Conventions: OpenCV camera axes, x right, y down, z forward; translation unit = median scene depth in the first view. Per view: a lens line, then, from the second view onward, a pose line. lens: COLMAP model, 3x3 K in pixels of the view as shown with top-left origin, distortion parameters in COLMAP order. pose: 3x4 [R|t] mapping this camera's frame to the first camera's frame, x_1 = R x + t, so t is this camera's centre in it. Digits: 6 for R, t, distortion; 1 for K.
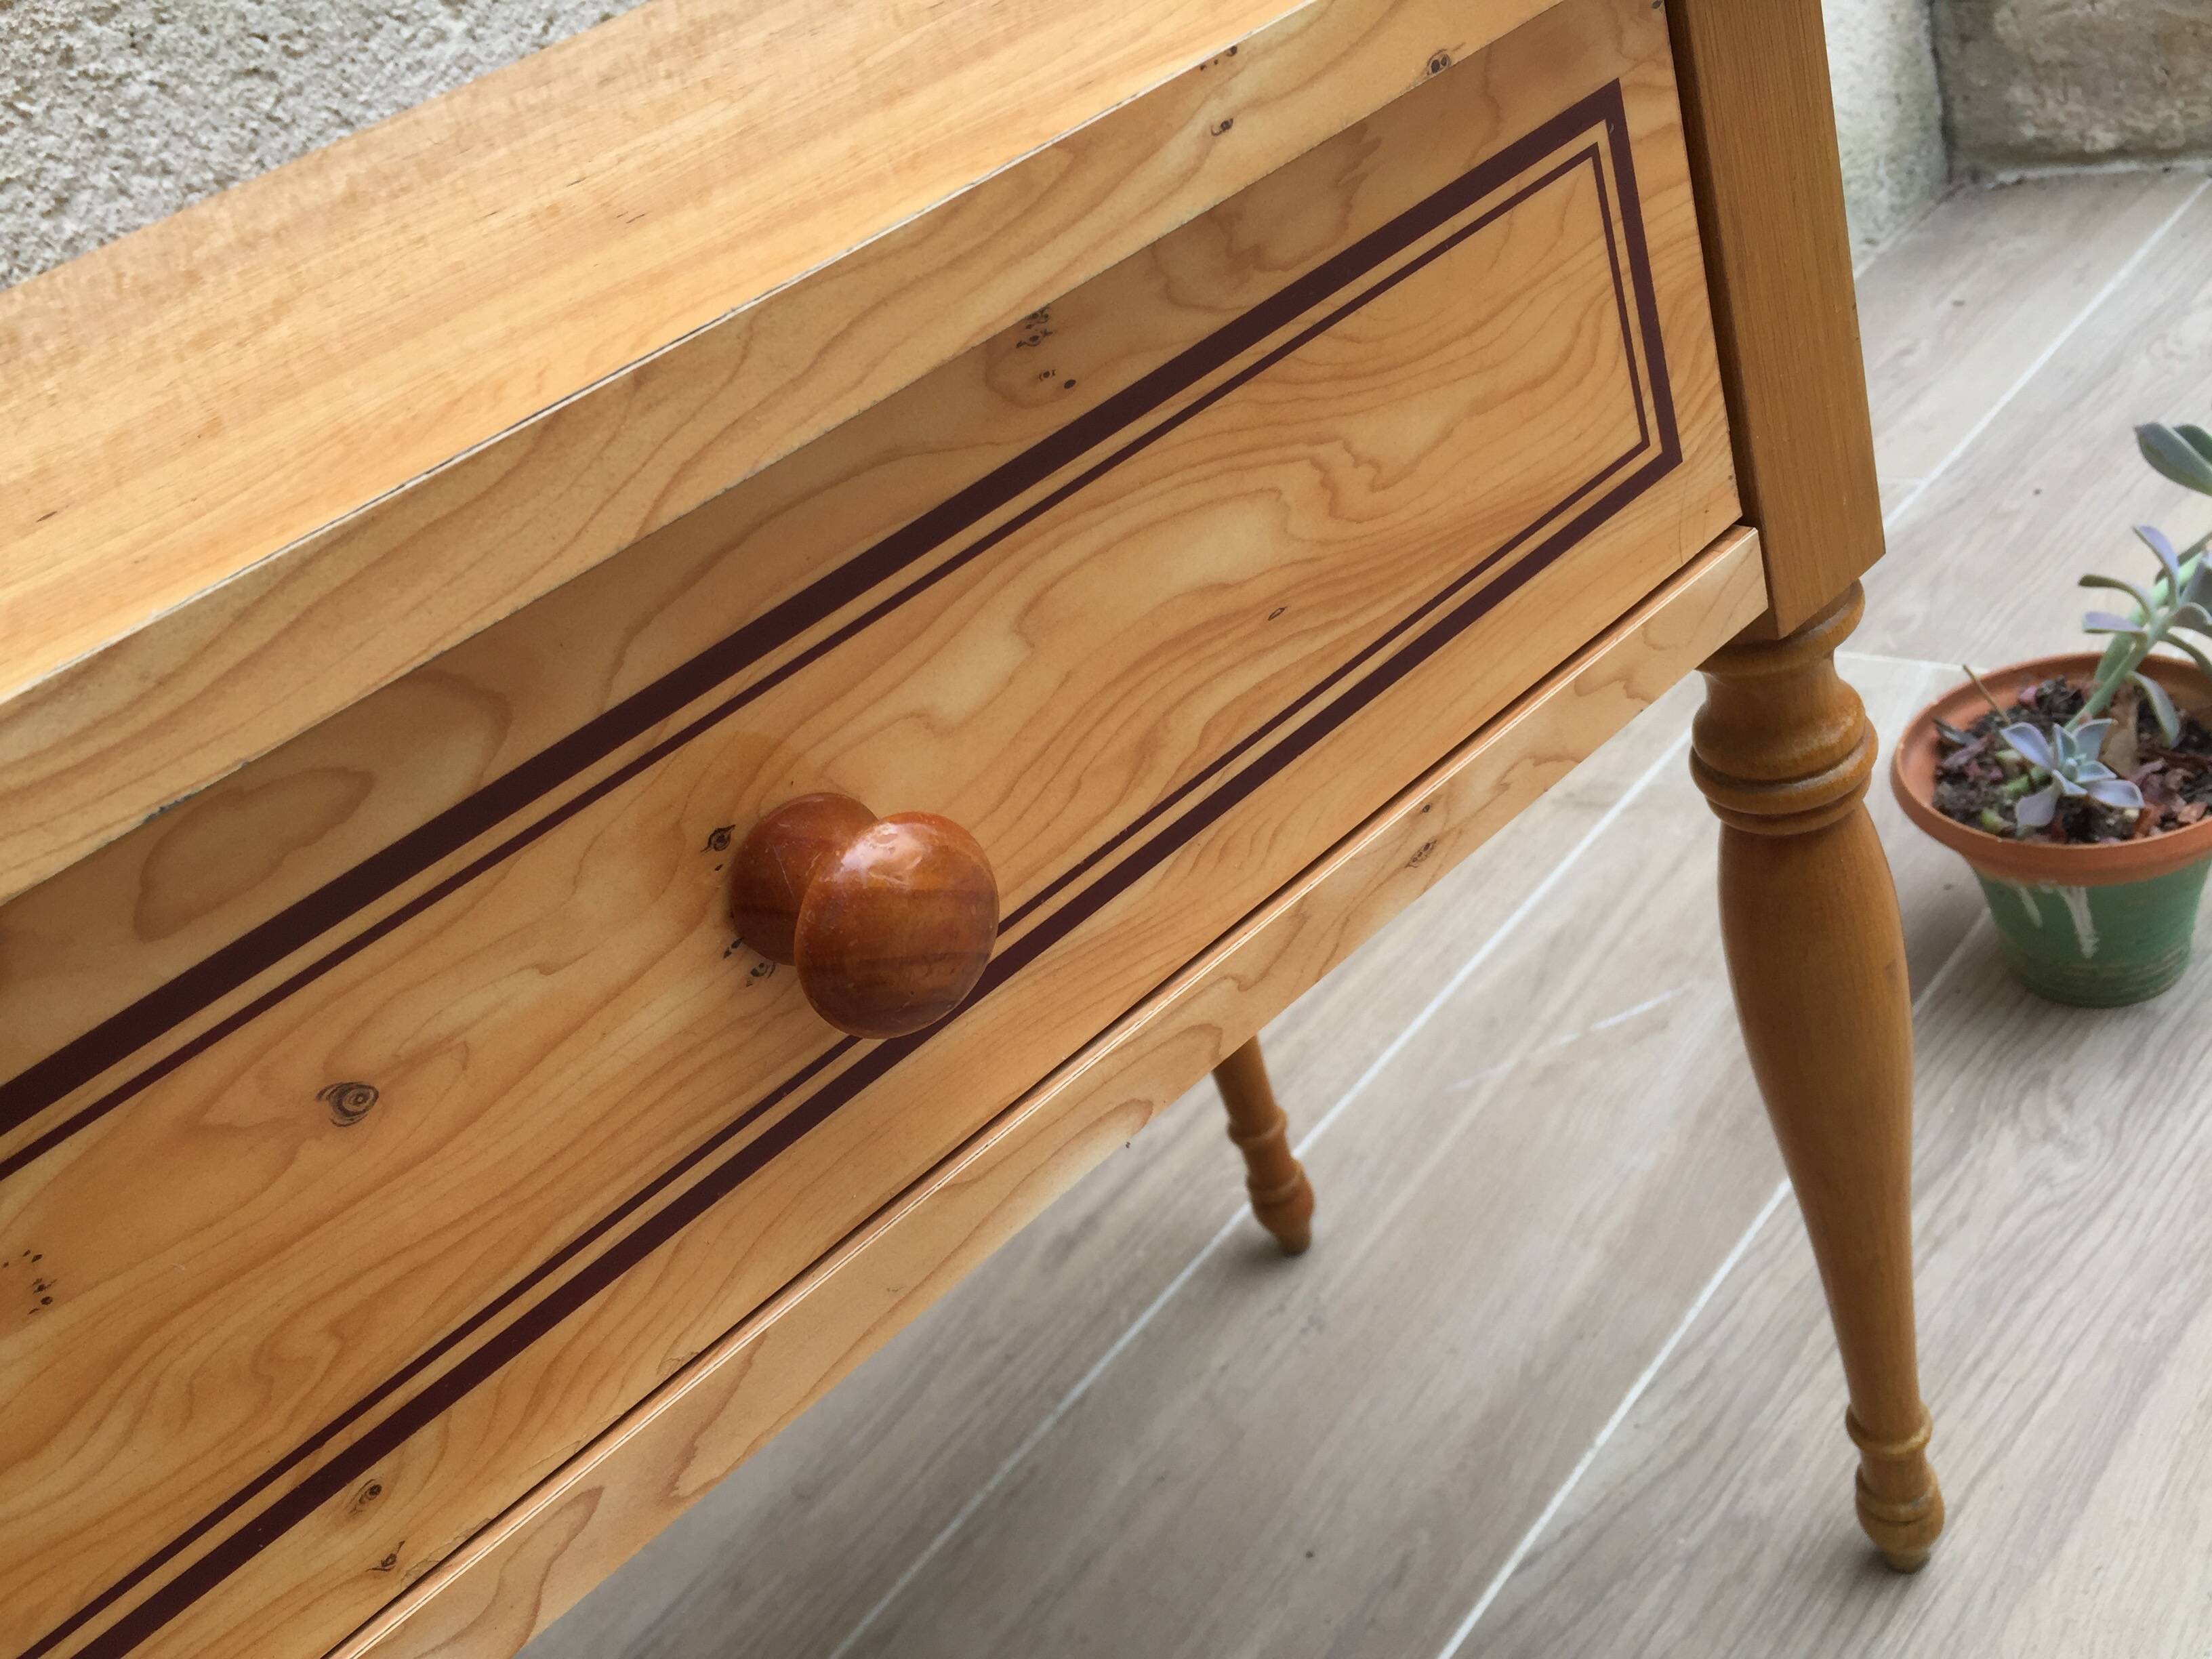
lens RADIAL K [[1919.2, 0, 1112.2], [0, 1919.2, 821.4], [0, 0, 1]] dist [0.079571, -0.127891]
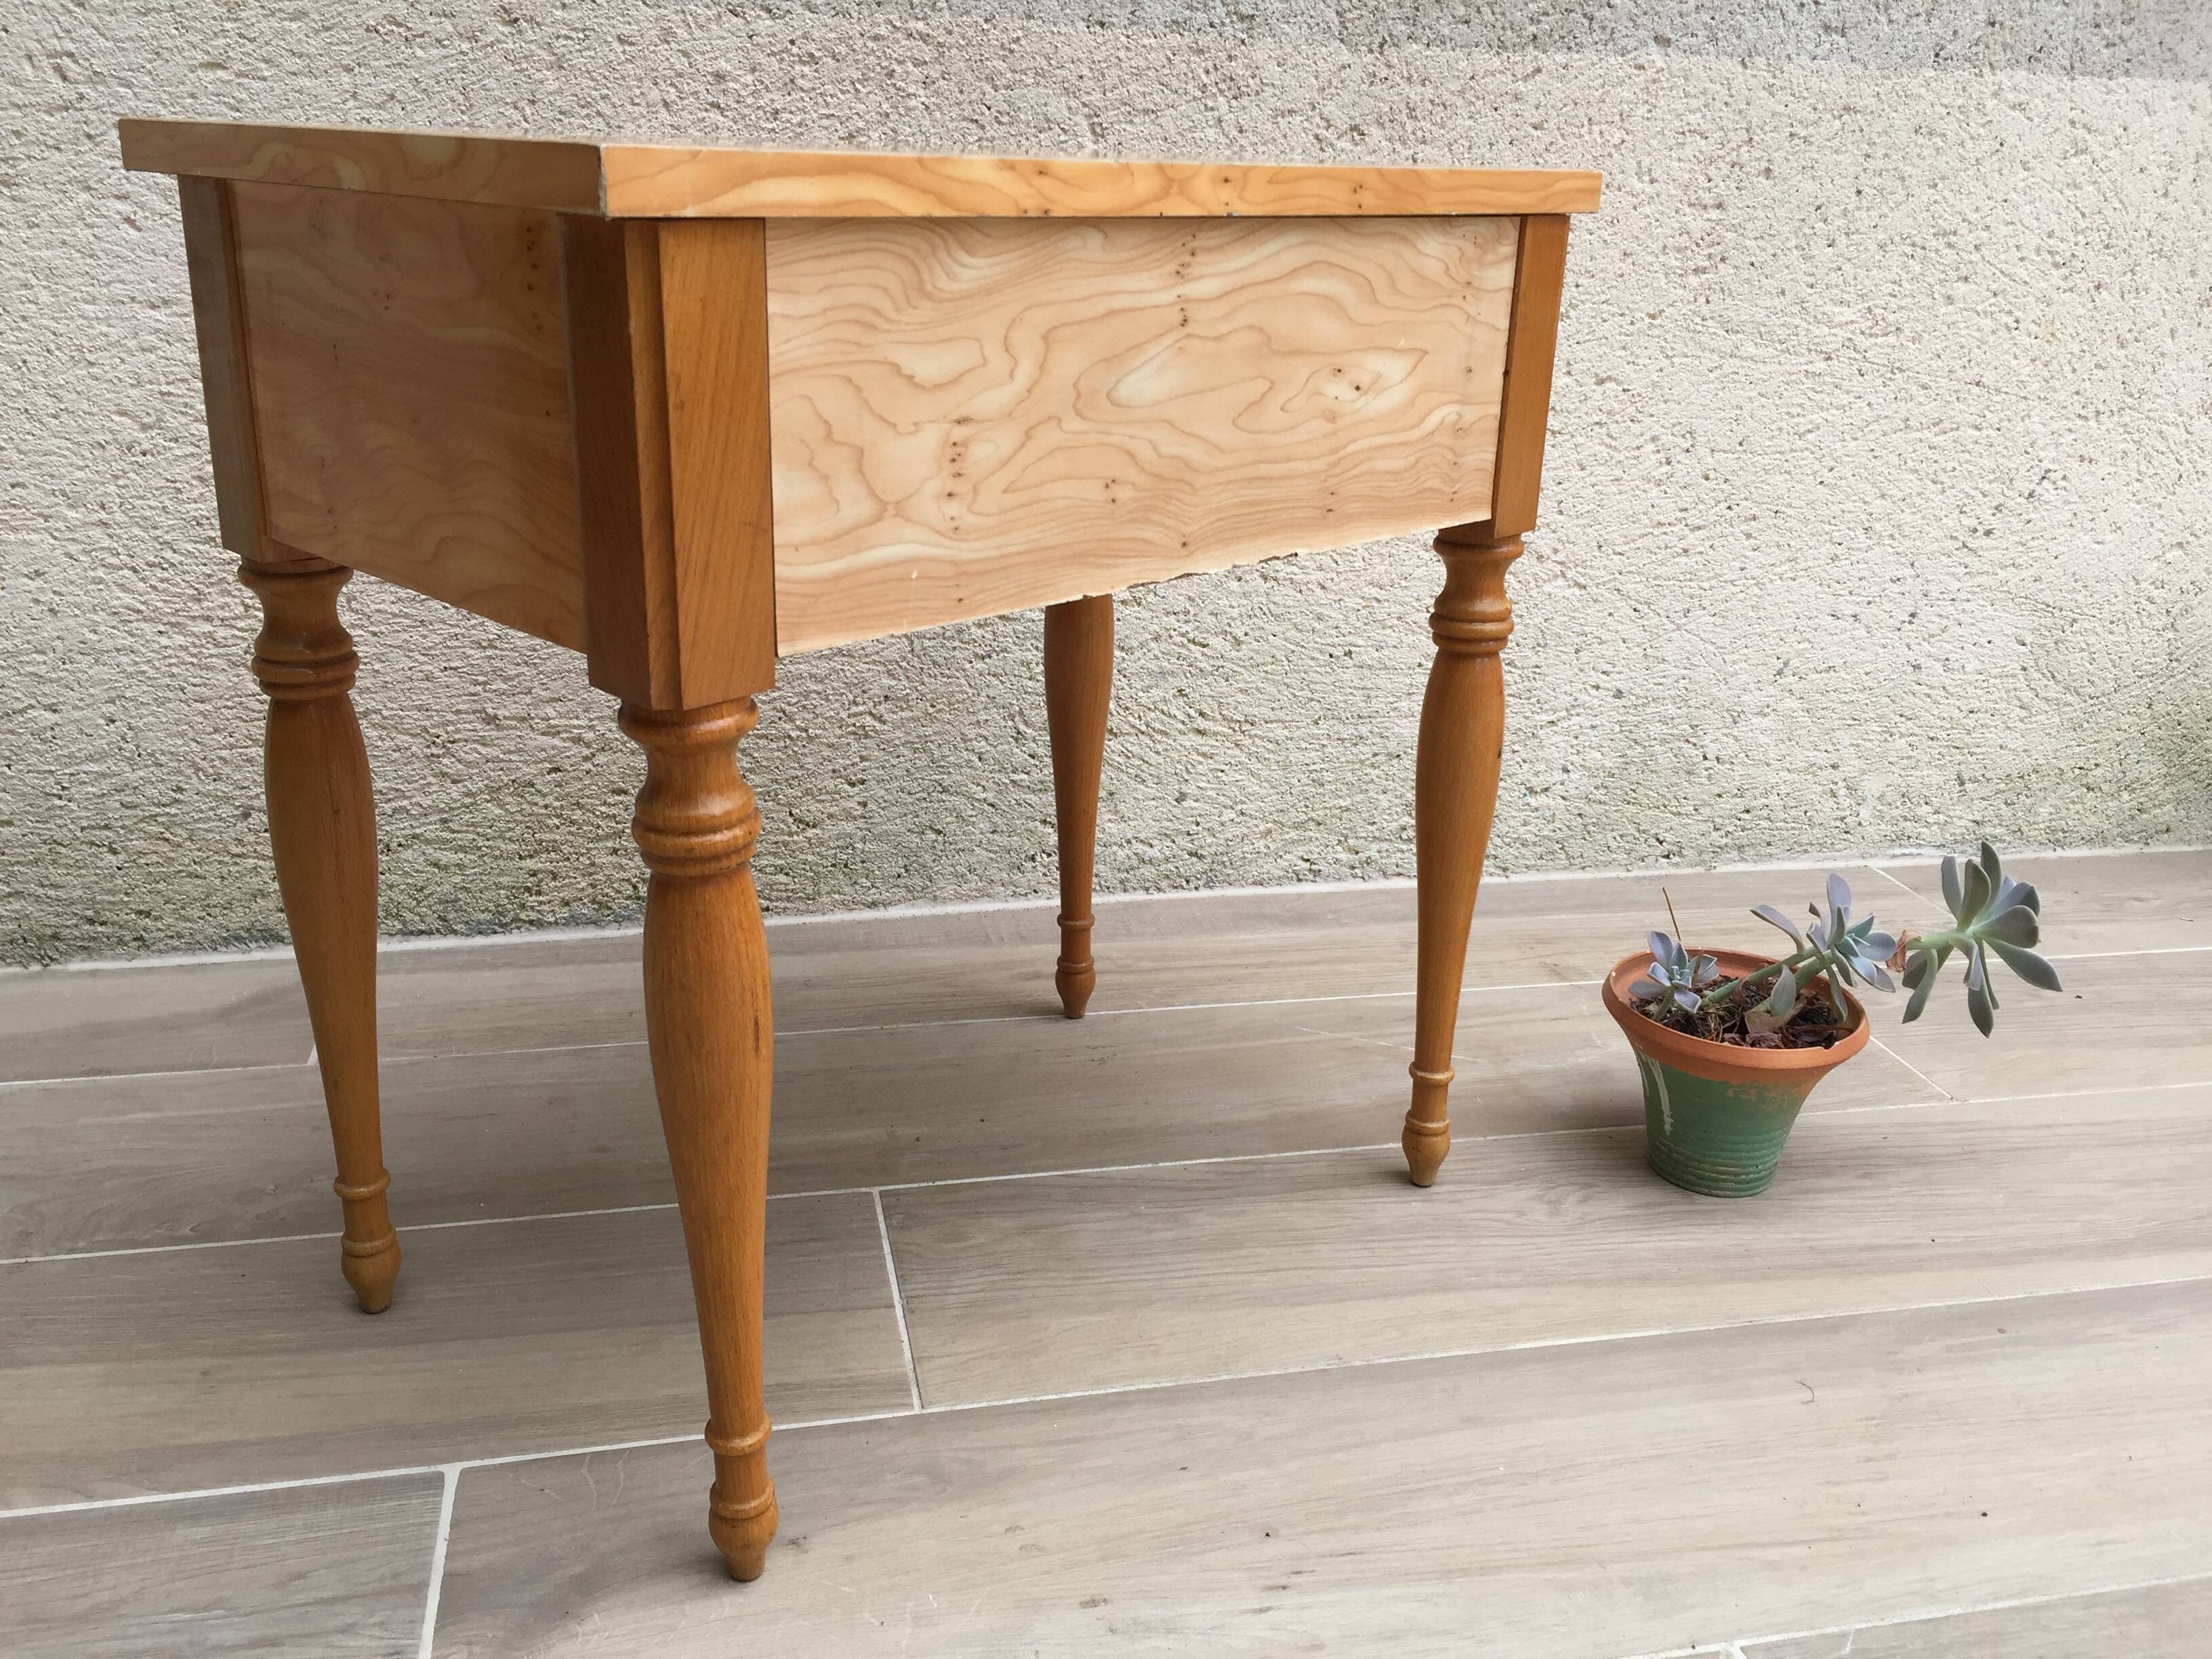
lens RADIAL K [[1919.2, 0, 1123.6], [0, 1919.2, 824.3], [0, 0, 1]] dist [0.079571, -0.127891]
pose [[0.777749, 0.498476, -0.382921, 1.178769], [-0.545849, 0.837686, -0.018193, 0.229162], [0.311699, 0.223167, 0.923602, -0.871302]]
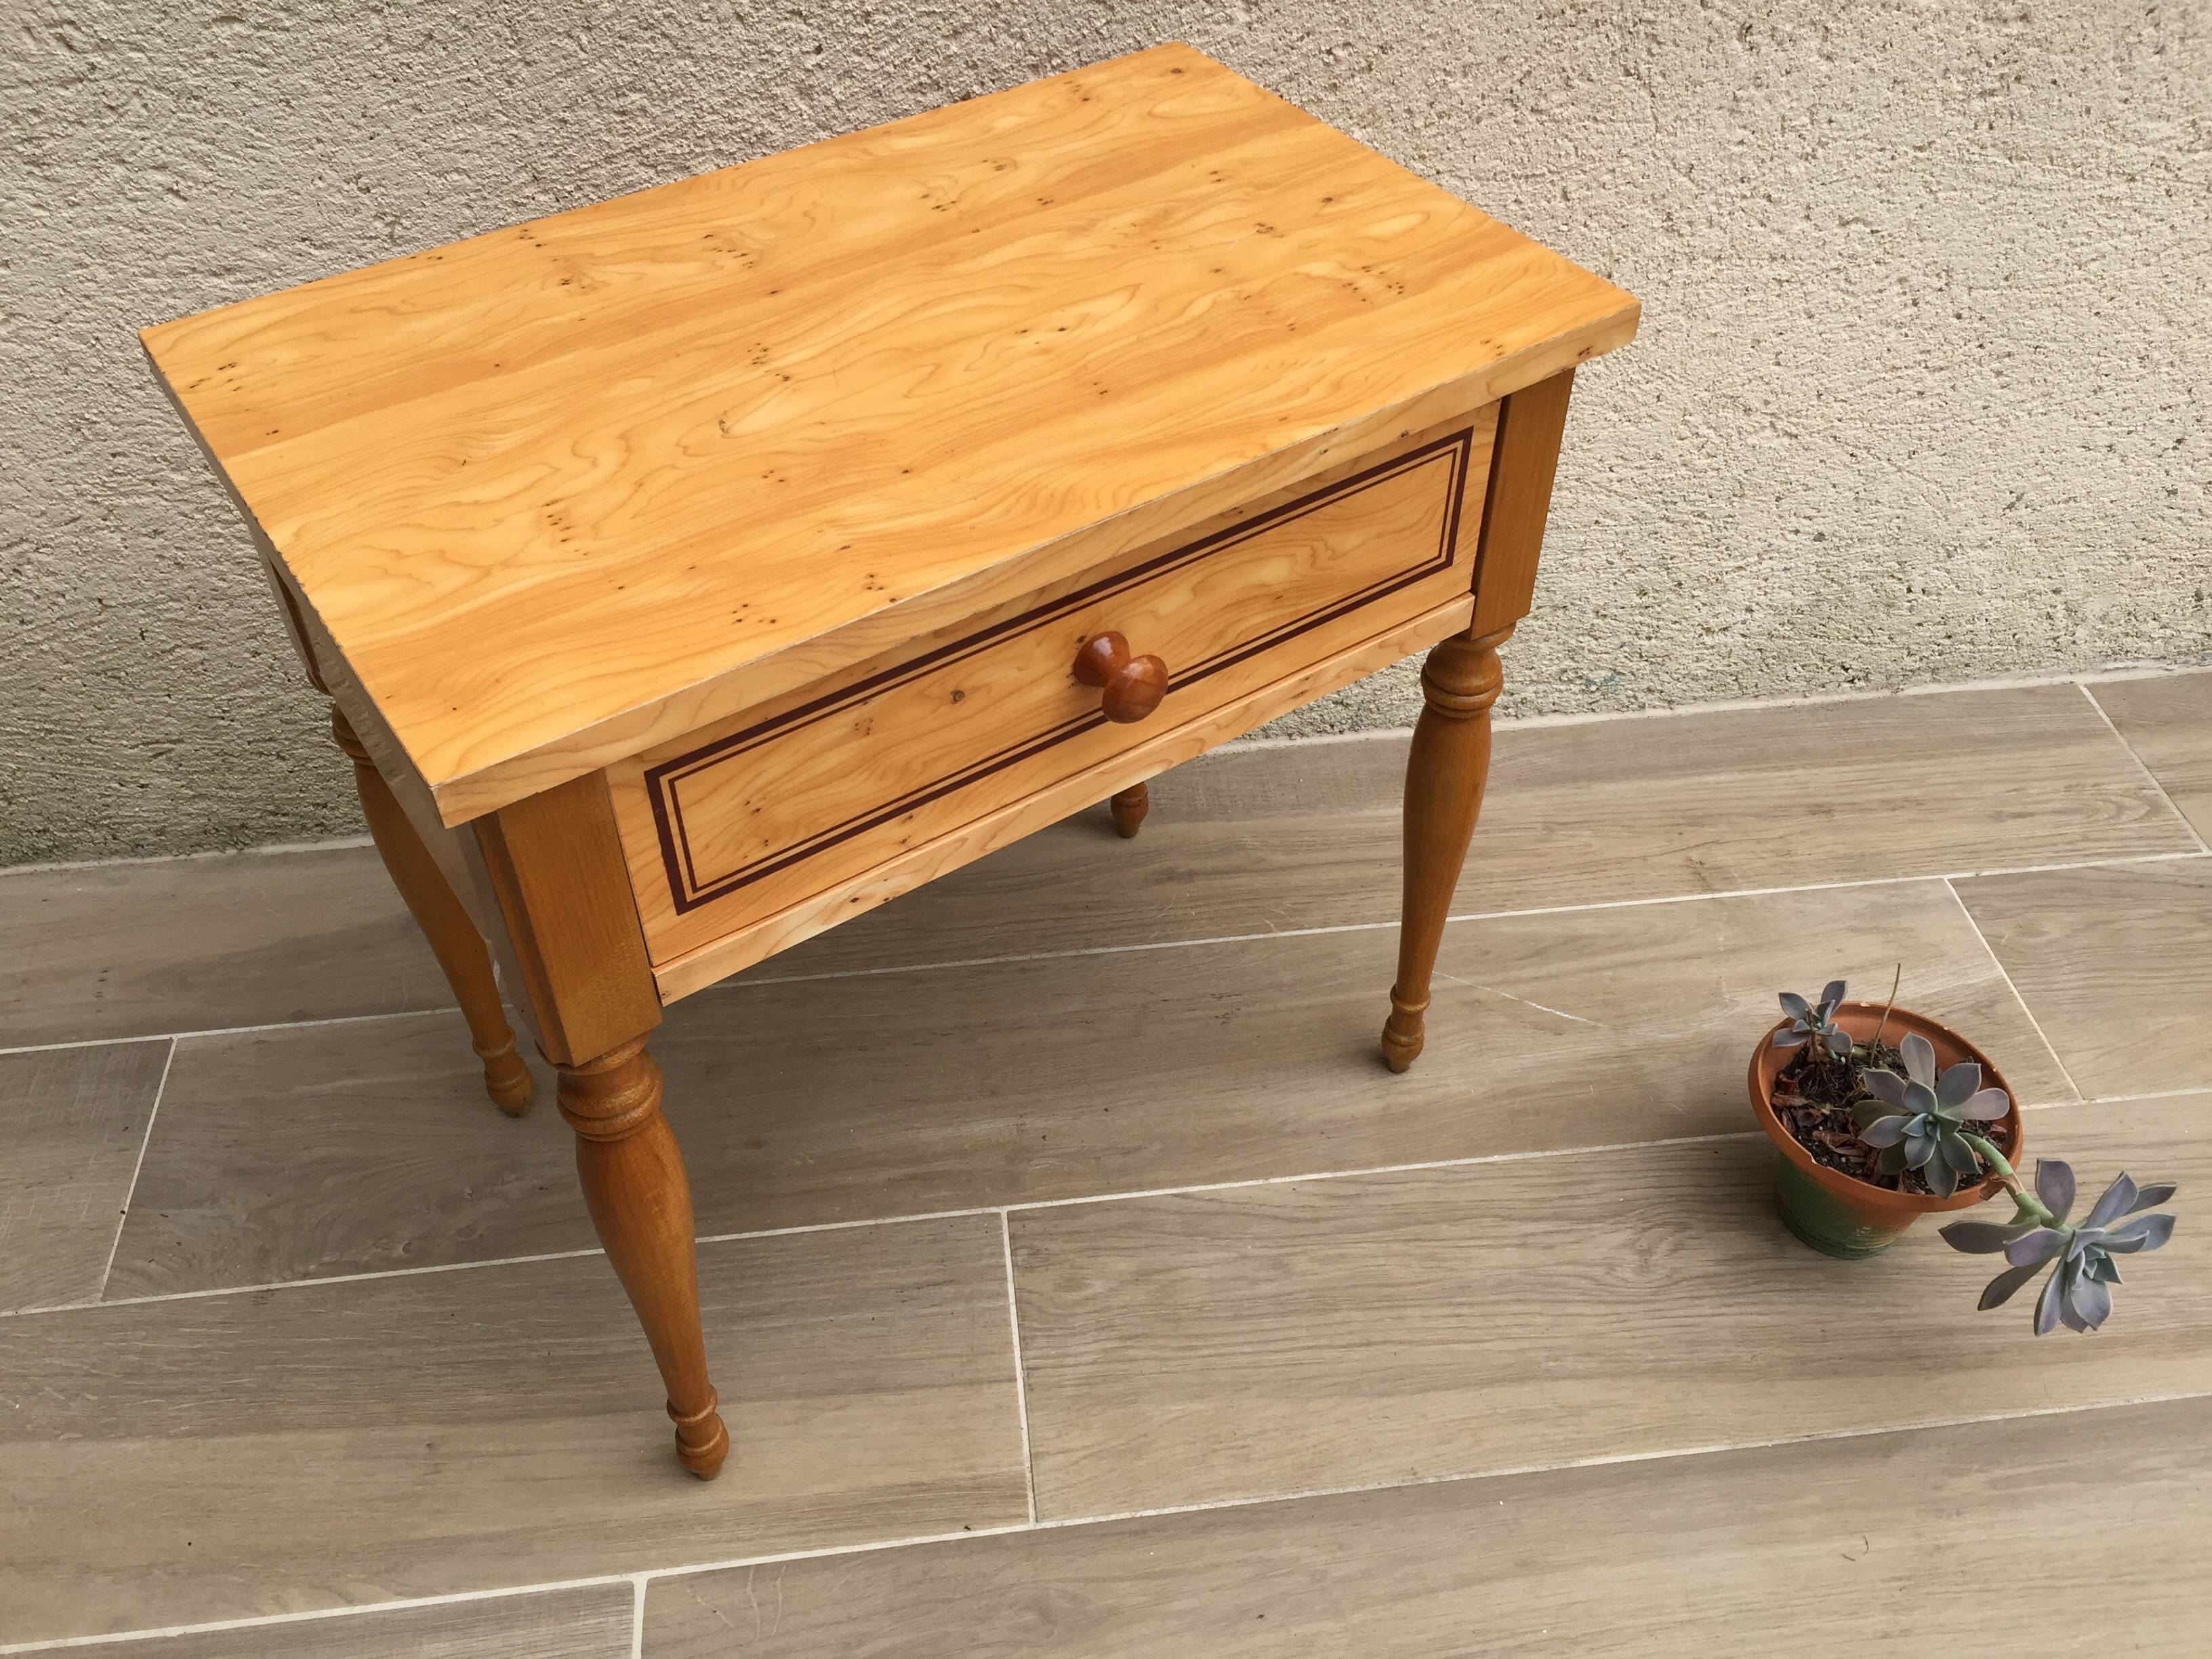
lens RADIAL K [[1919.2, 0, 1114.9], [0, 1919.2, 845.5], [0, 0, 1]] dist [0.079571, -0.127891]
pose [[0.733293, 0.643003, -0.220973, 0.573174], [-0.542864, 0.749379, 0.379117, -0.765349], [0.409366, -0.158046, 0.898577, -0.842210]]
